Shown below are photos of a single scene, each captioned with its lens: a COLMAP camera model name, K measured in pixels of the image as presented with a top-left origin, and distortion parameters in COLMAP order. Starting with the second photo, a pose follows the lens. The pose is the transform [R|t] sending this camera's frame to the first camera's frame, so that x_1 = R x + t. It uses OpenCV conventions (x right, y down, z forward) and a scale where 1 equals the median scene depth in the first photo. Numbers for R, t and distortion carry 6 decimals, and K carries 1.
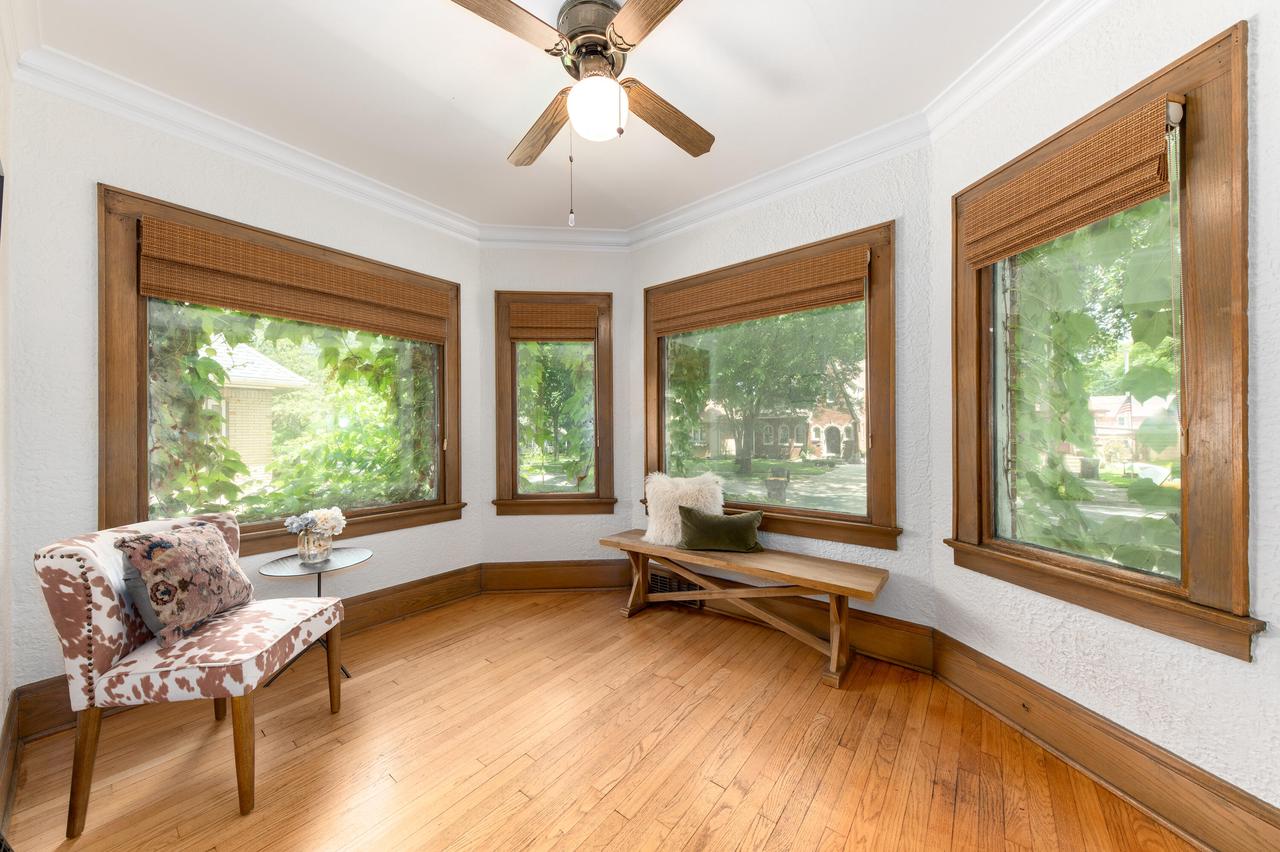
lens RADIAL K [[441.1, 0, 638.0], [0, 441.1, 430.1], [0, 0, 1]] dist [0.010972, -0.000064]
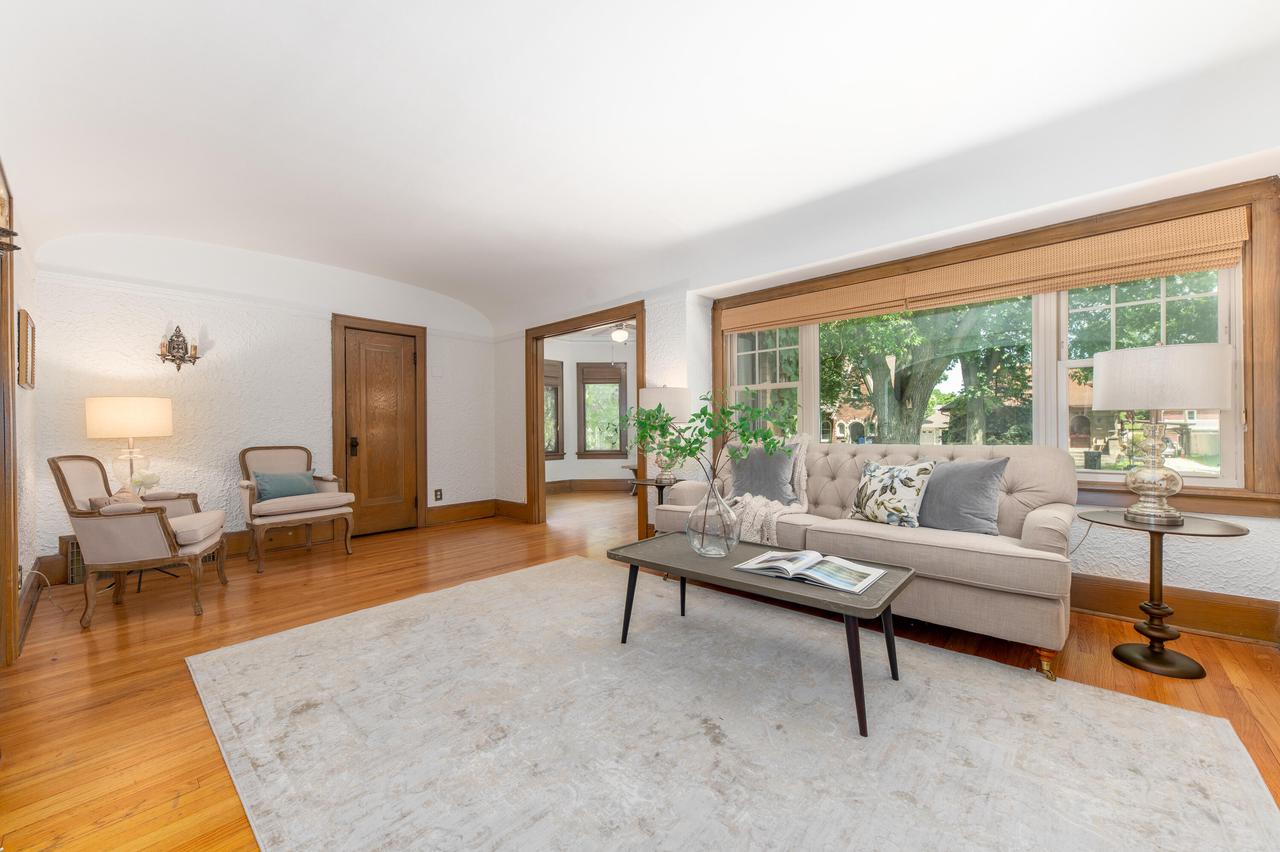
lens RADIAL K [[483.9, 0, 641.8], [0, 483.9, 429.5], [0, 0, 1]] dist [0.004960, -0.000547]
pose [[0.998531, -0.004617, -0.053984, 0.177938], [0.004819, 0.999982, 0.003621, 0.033645], [0.053966, -0.003876, 0.998535, -1.745144]]
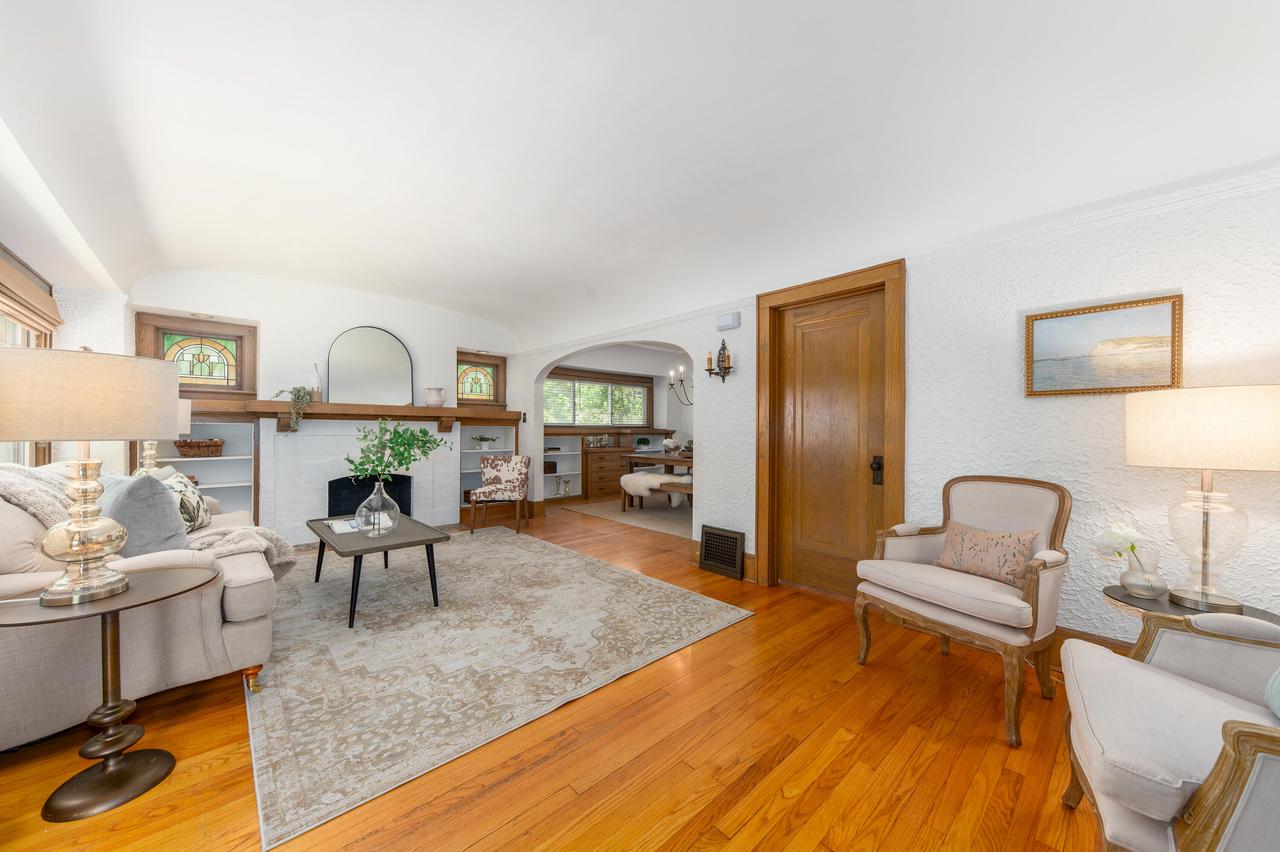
lens RADIAL K [[455.9, 0, 649.1], [0, 455.9, 429.3], [0, 0, 1]] dist [-0.008693, -0.000304]
pose [[-0.990942, 0.000962, 0.134291, -0.508167], [-0.000305, 0.999956, -0.009412, 0.007333], [-0.134294, -0.009368, -0.990897, 0.023161]]
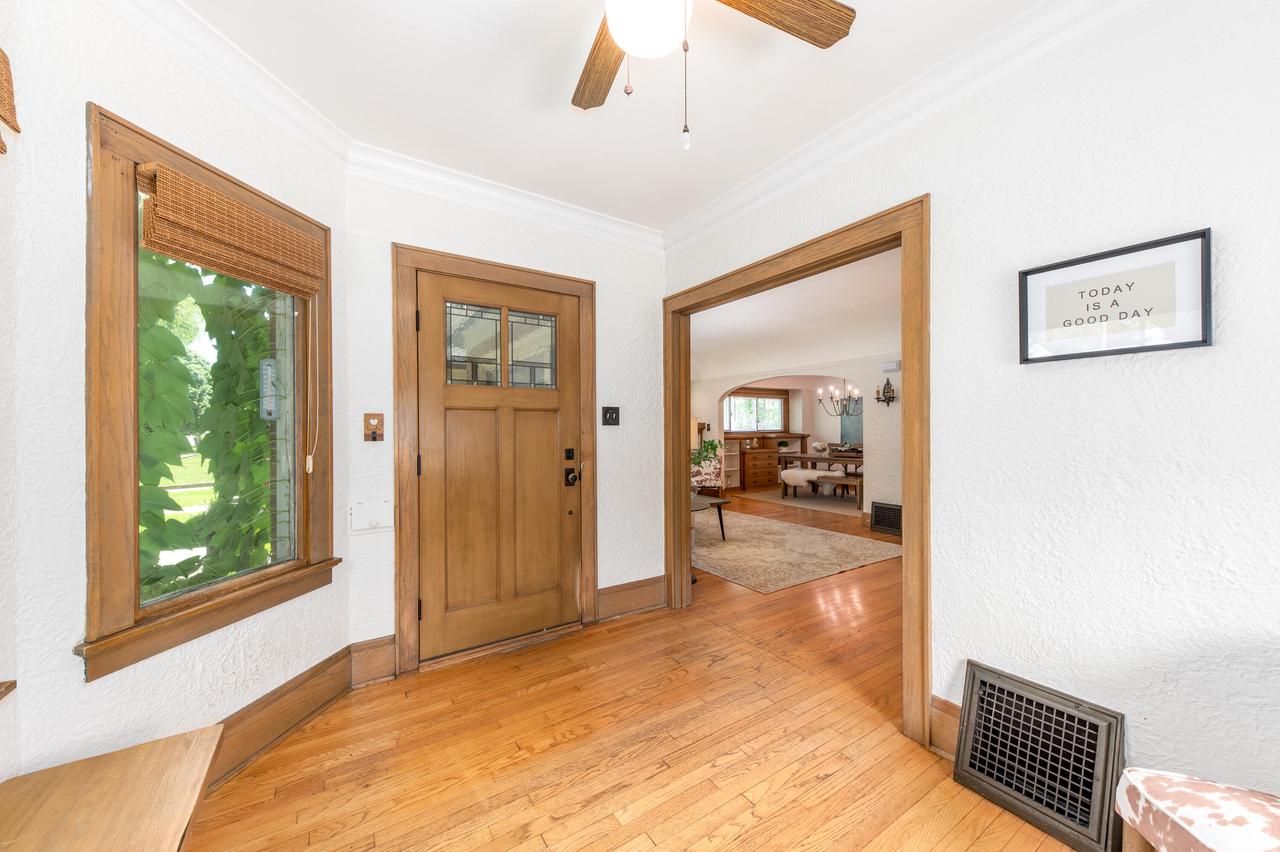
lens RADIAL K [[473.2, 0, 638.6], [0, 473.2, 430.9], [0, 0, 1]] dist [-0.000777, -0.000091]
pose [[-0.948668, 0.009050, 0.316143, -0.171025], [0.007595, 0.999954, -0.005834, -0.030729], [-0.316182, -0.003134, -0.948693, 0.964795]]
